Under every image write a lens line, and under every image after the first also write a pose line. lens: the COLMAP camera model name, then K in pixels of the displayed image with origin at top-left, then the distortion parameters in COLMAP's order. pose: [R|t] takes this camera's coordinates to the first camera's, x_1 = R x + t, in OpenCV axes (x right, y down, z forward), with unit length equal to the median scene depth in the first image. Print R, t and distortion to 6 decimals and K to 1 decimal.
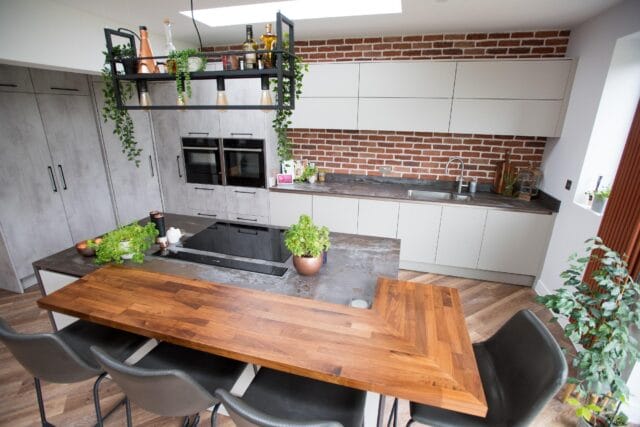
lens RADIAL K [[309.7, 0, 321.5], [0, 309.7, 216.4], [0, 0, 1]] dist [-0.054132, 0.015768]
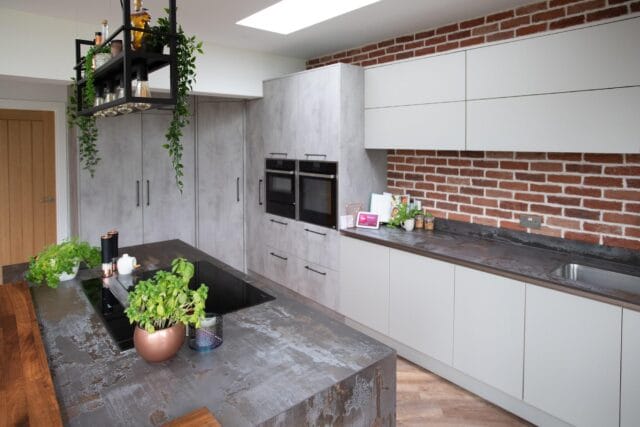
lens RADIAL K [[399.5, 0, 327.6], [0, 399.5, 151.1], [0, 0, 1]] dist [-0.025592, 0.013200]
pose [[0.831534, 0.003618, -0.555461, 0.312707], [-0.170756, 0.953223, -0.249416, -0.031177], [0.528576, 0.302246, 0.793256, 0.208803]]
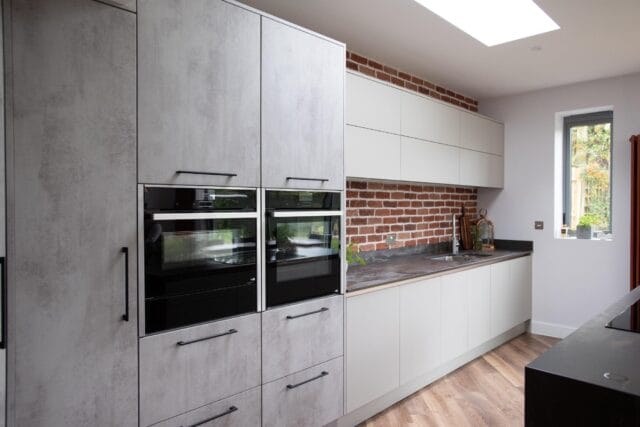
lens RADIAL K [[436.2, 0, 320.6], [0, 436.2, 211.7], [0, 0, 1]] dist [-0.018871, 0.018405]
pose [[0.484095, -0.022827, 0.874718, -0.776159], [0.285608, 0.949031, -0.133297, -0.129323], [-0.827091, 0.314355, 0.465941, 0.681560]]
